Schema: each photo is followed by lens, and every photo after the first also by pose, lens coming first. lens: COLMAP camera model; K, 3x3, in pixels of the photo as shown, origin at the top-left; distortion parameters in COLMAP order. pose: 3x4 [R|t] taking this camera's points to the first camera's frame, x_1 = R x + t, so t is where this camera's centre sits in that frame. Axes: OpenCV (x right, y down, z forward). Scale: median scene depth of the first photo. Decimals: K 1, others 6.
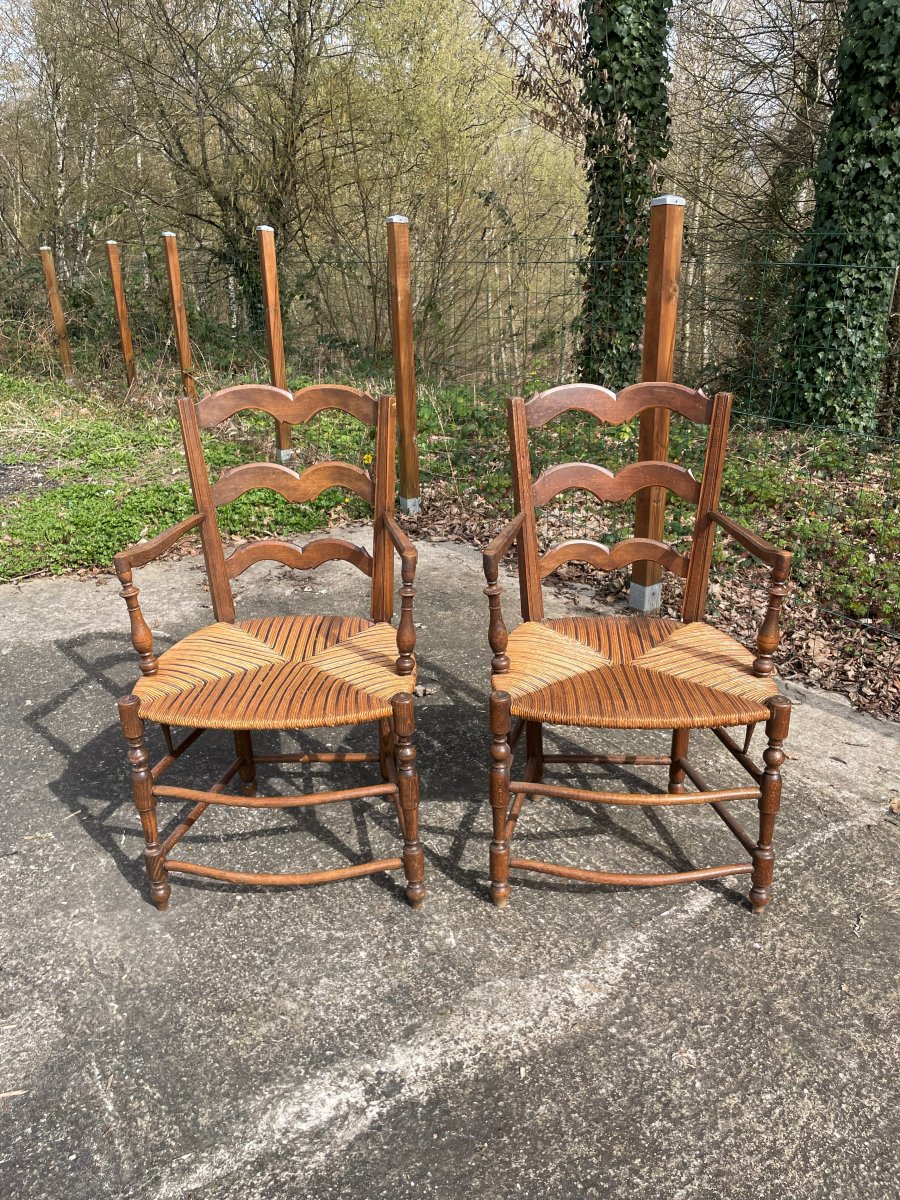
lens RADIAL K [[923.8, 0, 457.0], [0, 923.8, 592.6], [0, 0, 1]] dist [0.083438, -0.122040]
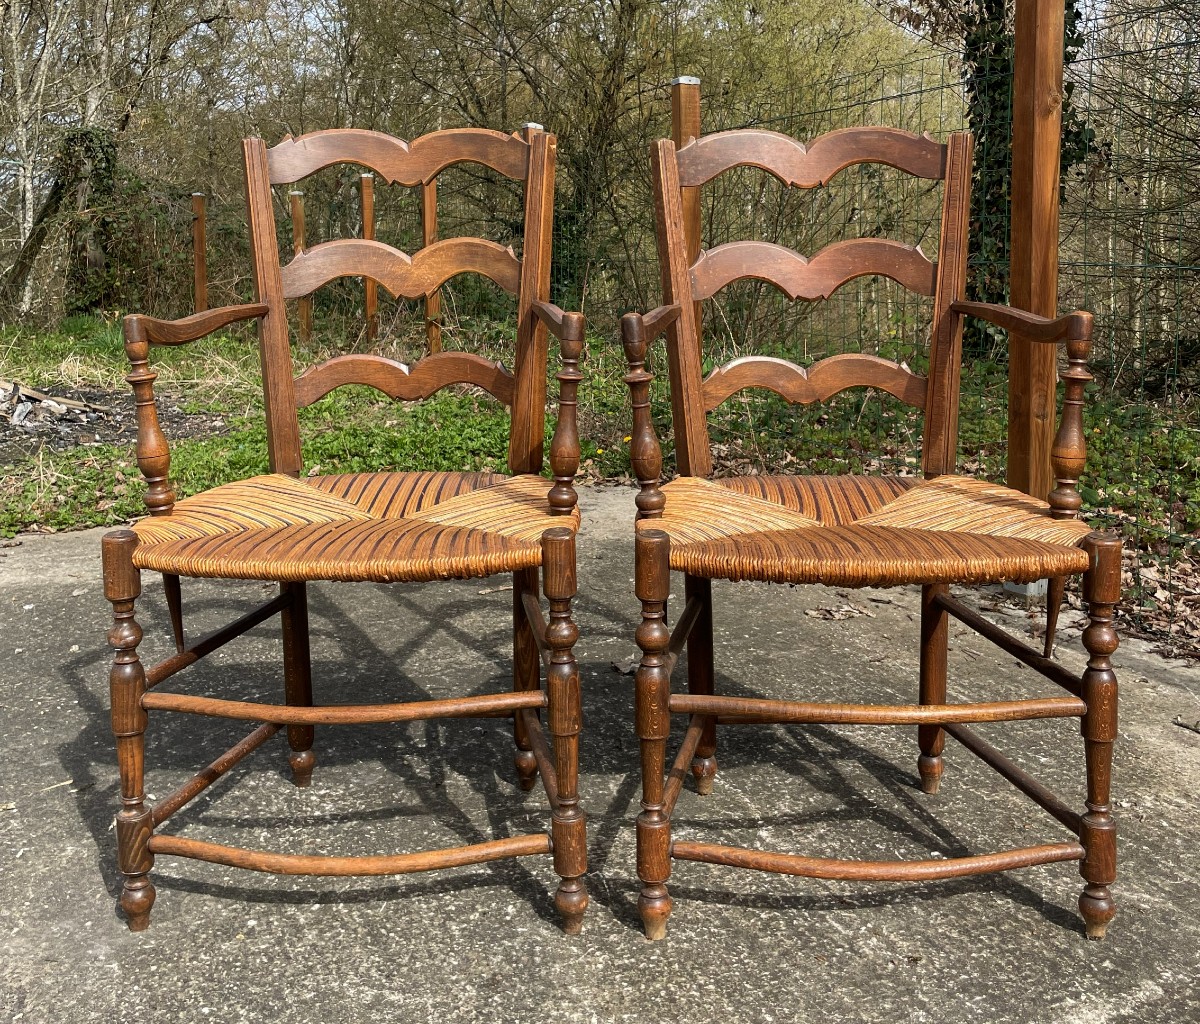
lens RADIAL K [[1237.5, 0, 604.7], [0, 1237.5, 352.3], [0, 0, 1]] dist [0.015484, 0.000000]
pose [[0.984387, 0.024795, -0.174264, 0.092332], [-0.070860, 0.962084, -0.263387, 0.147736], [0.161126, 0.271623, 0.948820, 0.174339]]
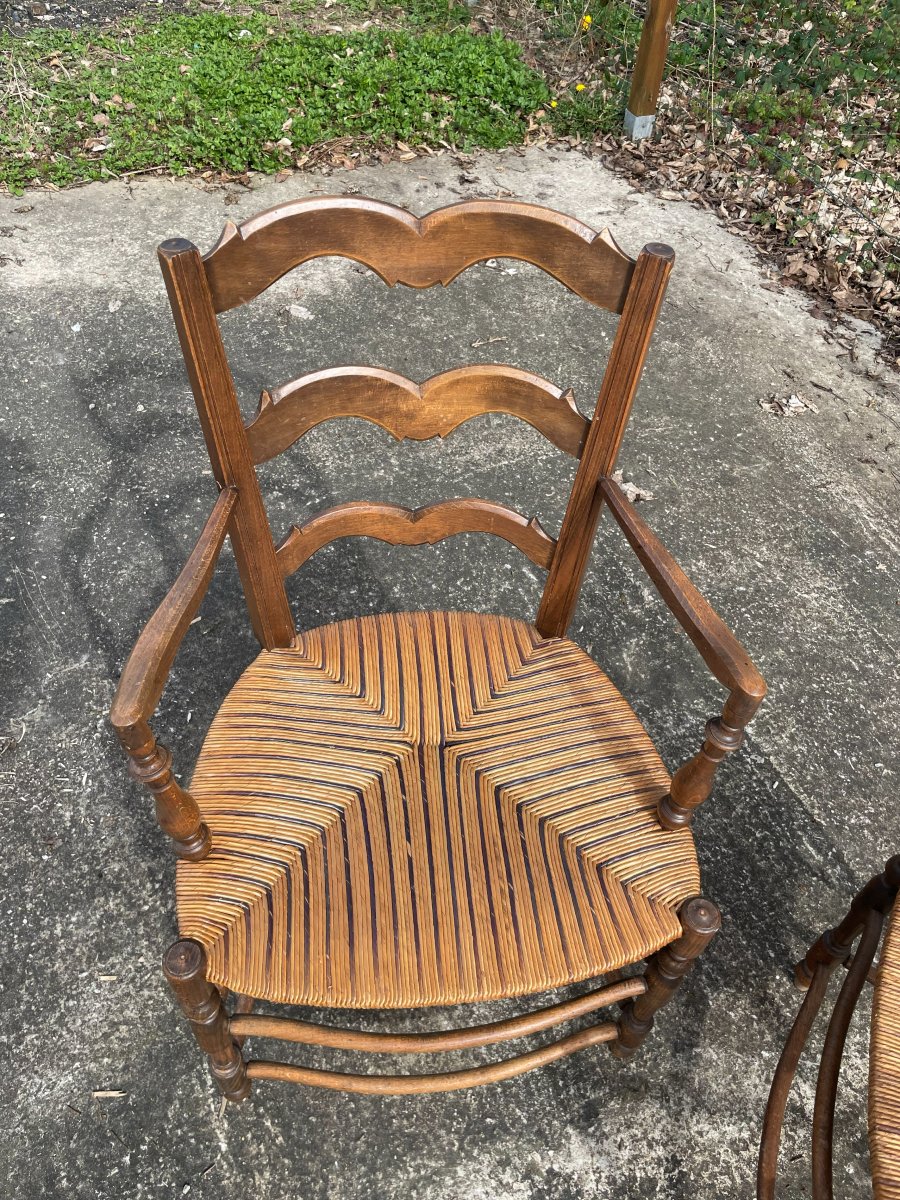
lens RADIAL K [[901.0, 0, 452.5], [0, 901.0, 600.1], [0, 0, 1]] dist [0.065710, -0.092026]
pose [[0.977414, 0.200773, -0.065971, -0.141340], [-0.146459, 0.868564, 0.473441, -0.175794], [0.152354, -0.453085, 0.878352, 0.354471]]
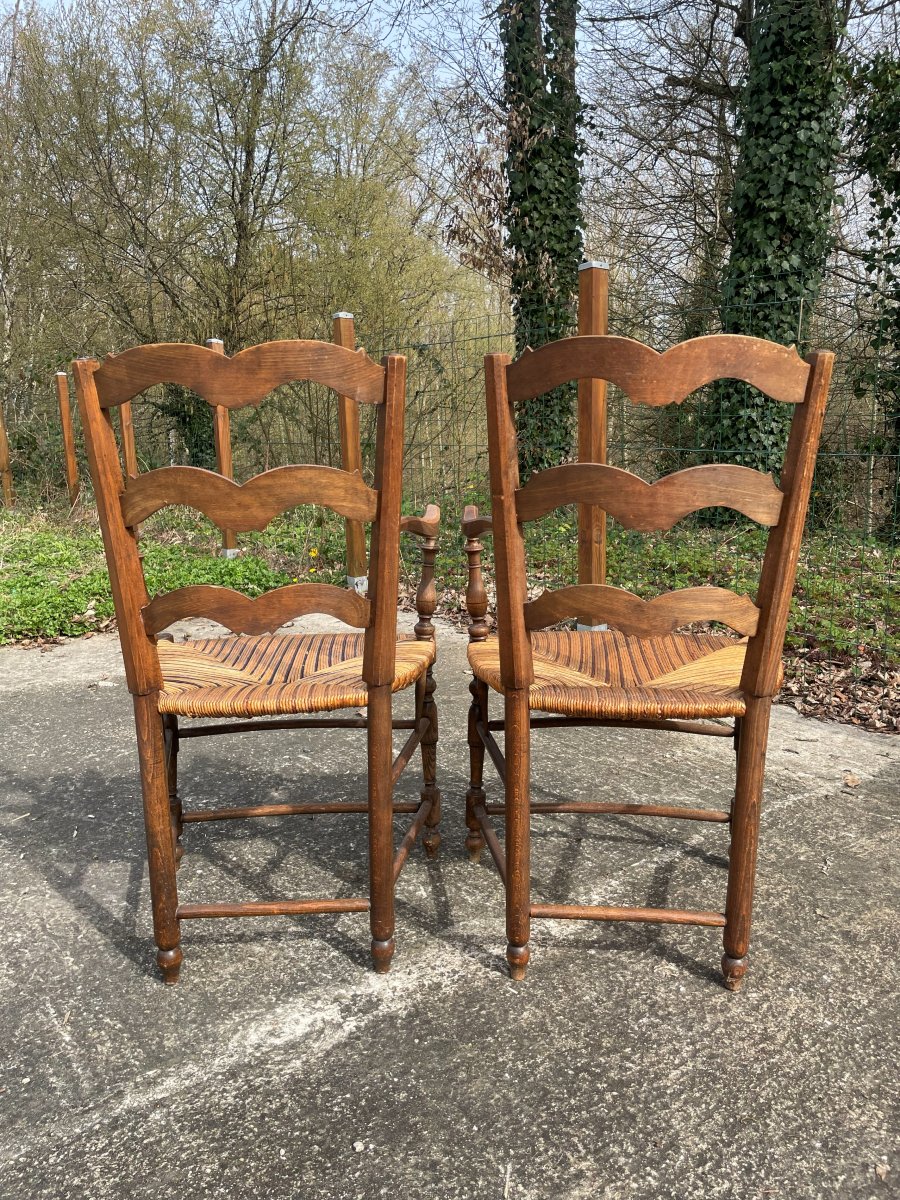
lens RADIAL K [[923.8, 0, 447.7], [0, 923.8, 591.8], [0, 0, 1]] dist [0.083438, -0.122040]
pose [[0.998035, -0.018266, 0.059946, -0.025300], [0.028336, 0.984738, -0.171718, 0.182916], [-0.055894, 0.173079, 0.983321, -0.012453]]
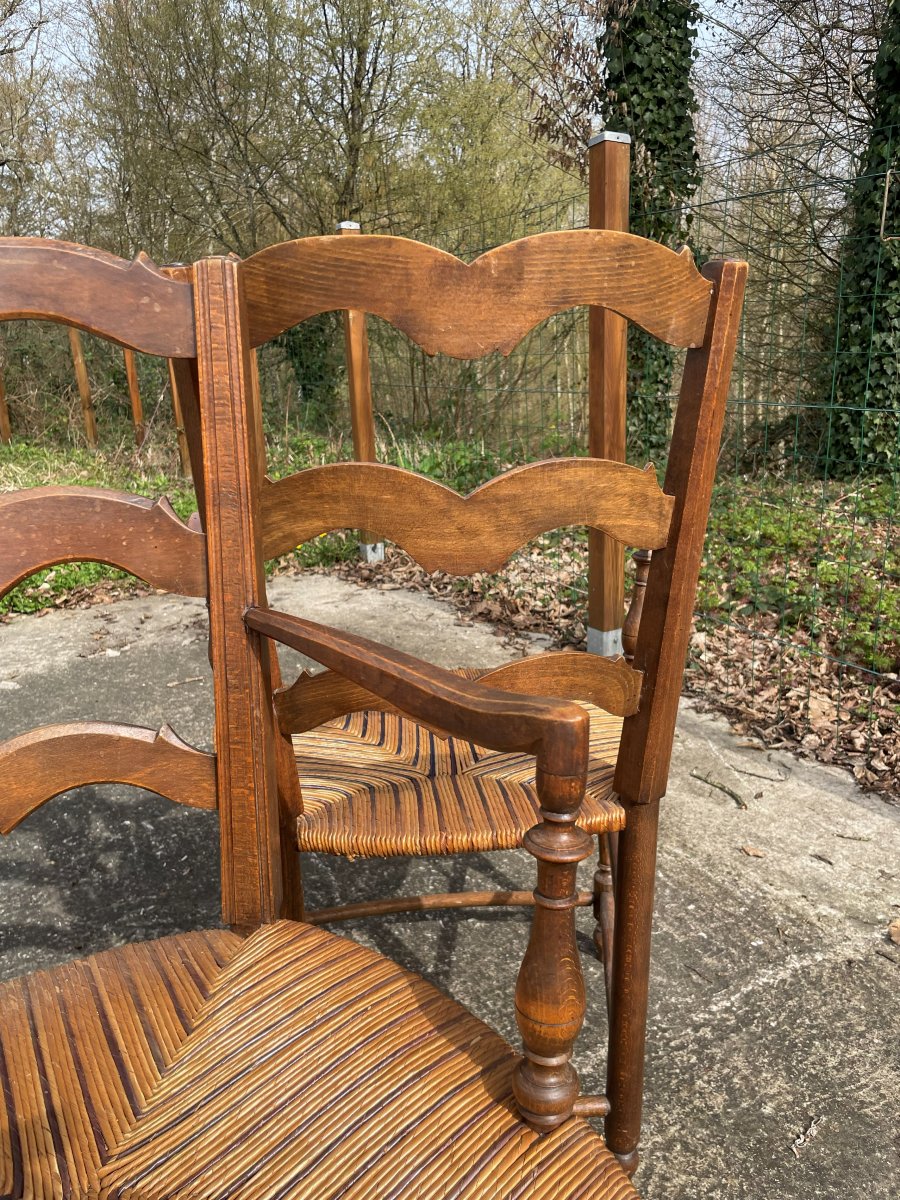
lens RADIAL K [[923.8, 0, 458.8], [0, 923.8, 608.1], [0, 0, 1]] dist [0.083438, -0.122040]
pose [[0.996524, 0.004019, -0.083214, 0.208814], [-0.010823, 0.996616, -0.081485, 0.056176], [0.082605, 0.082103, 0.993195, 0.290015]]
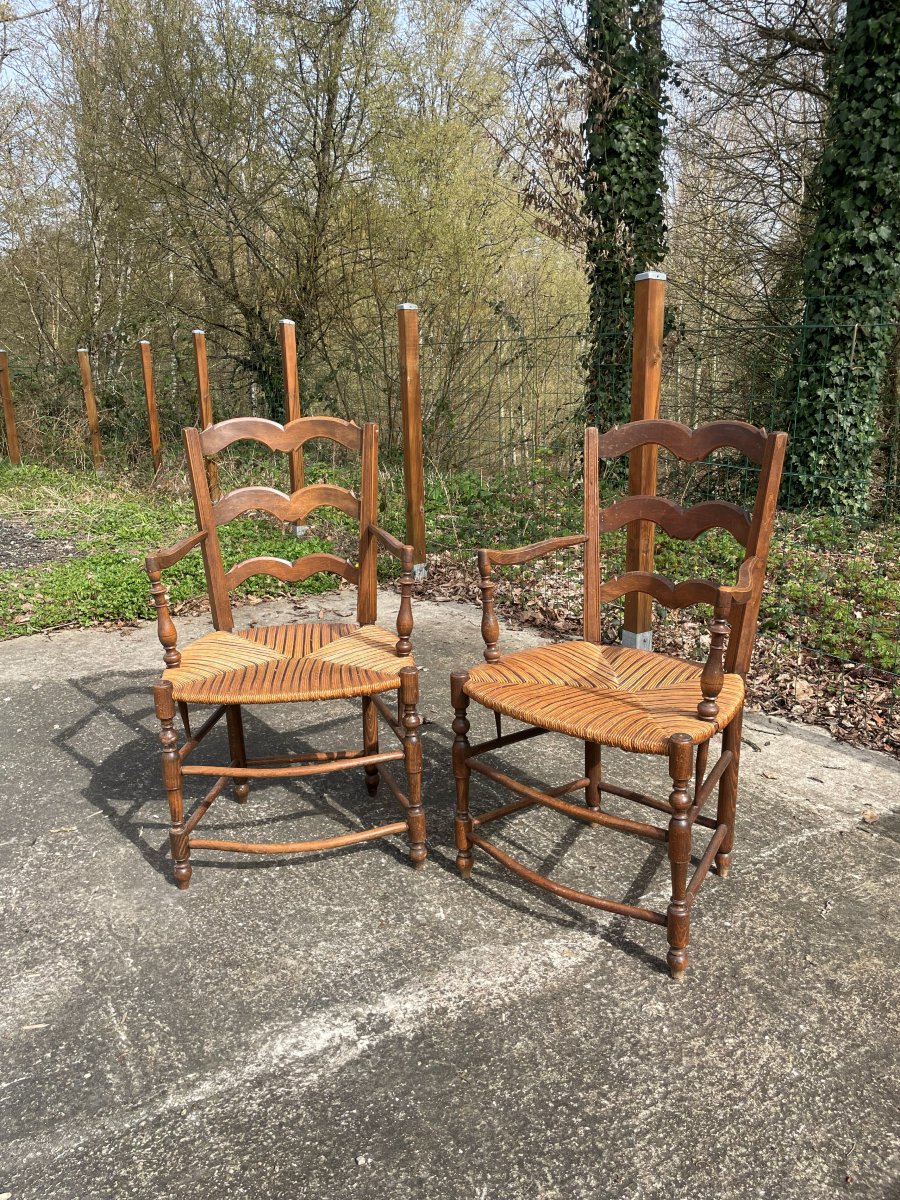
lens RADIAL K [[923.8, 0, 438.3], [0, 923.8, 608.1], [0, 0, 1]] dist [0.083438, -0.122040]
pose [[0.999404, 0.006931, -0.033818, 0.019748], [-0.010183, 0.995237, -0.096949, 0.099221], [0.032985, 0.097235, 0.994715, -0.081627]]
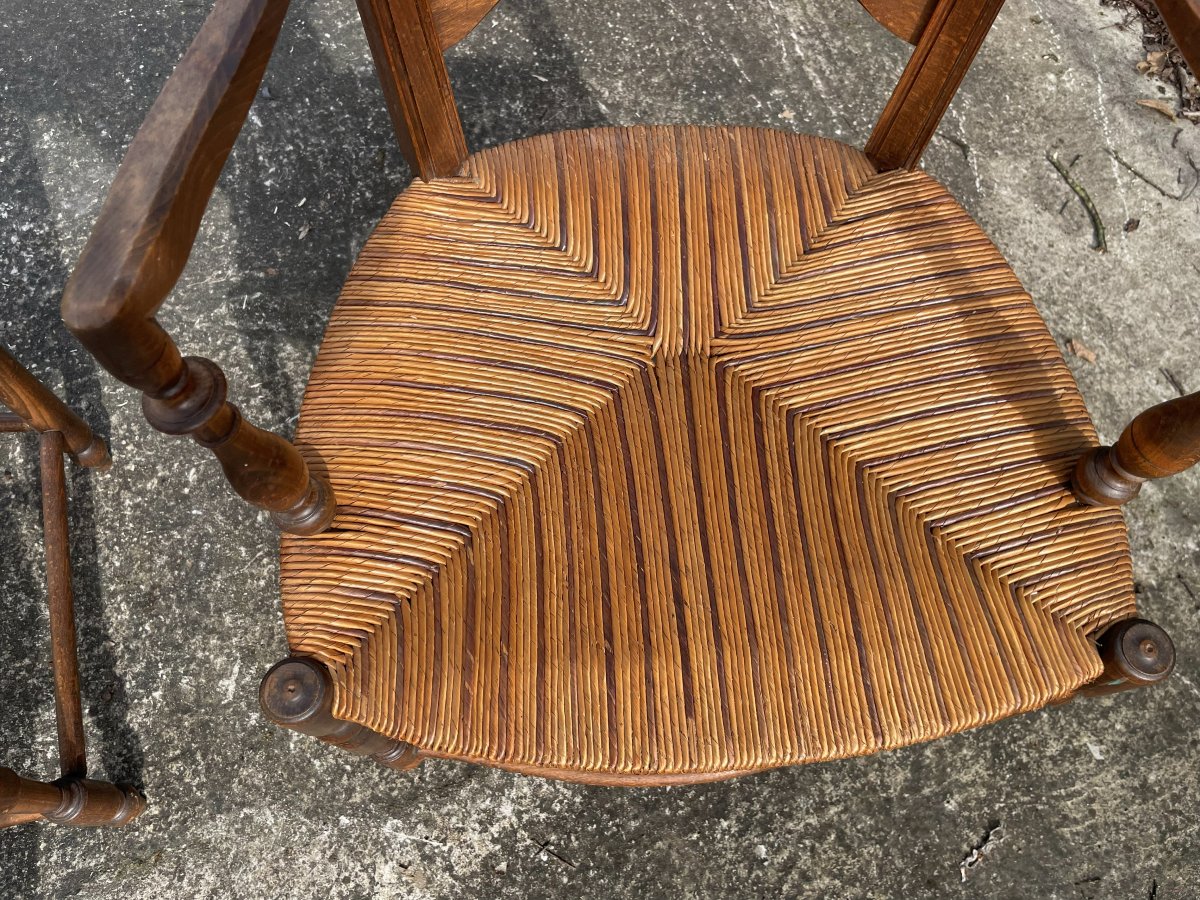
lens RADIAL K [[923.8, 0, 598.5], [0, 923.8, 432.2], [0, 0, 1]] dist [0.083438, -0.122040]
pose [[0.967113, 0.245586, -0.066177, 0.163220], [-0.128000, 0.694774, 0.707746, -0.120575], [0.219791, -0.676000, 0.703360, 0.602988]]
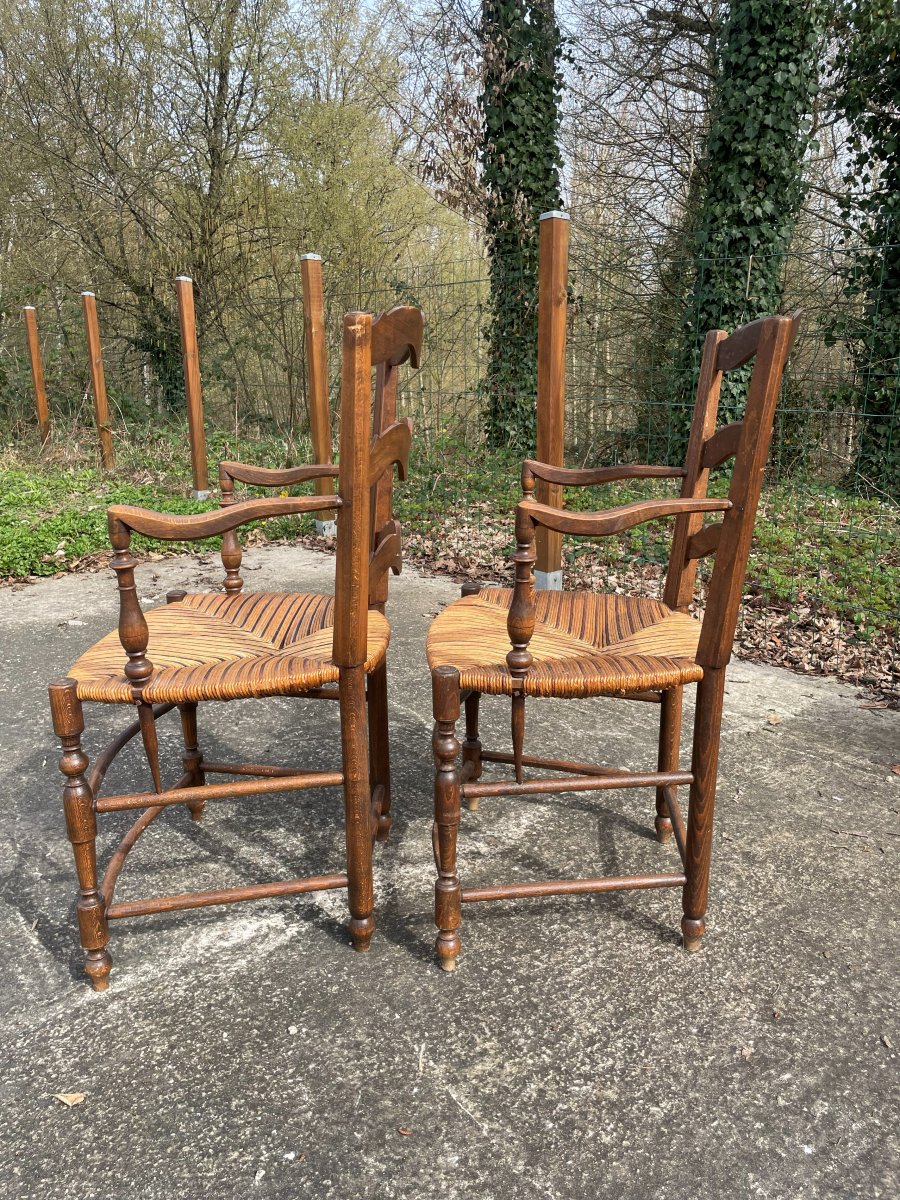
lens RADIAL K [[923.8, 0, 448.3], [0, 923.8, 600.9], [0, 0, 1]] dist [0.083438, -0.122040]
pose [[0.996705, -0.012509, 0.080145, 0.004396], [0.020474, 0.994842, -0.099345, 0.186016], [-0.078489, 0.100659, 0.991820, -0.066033]]
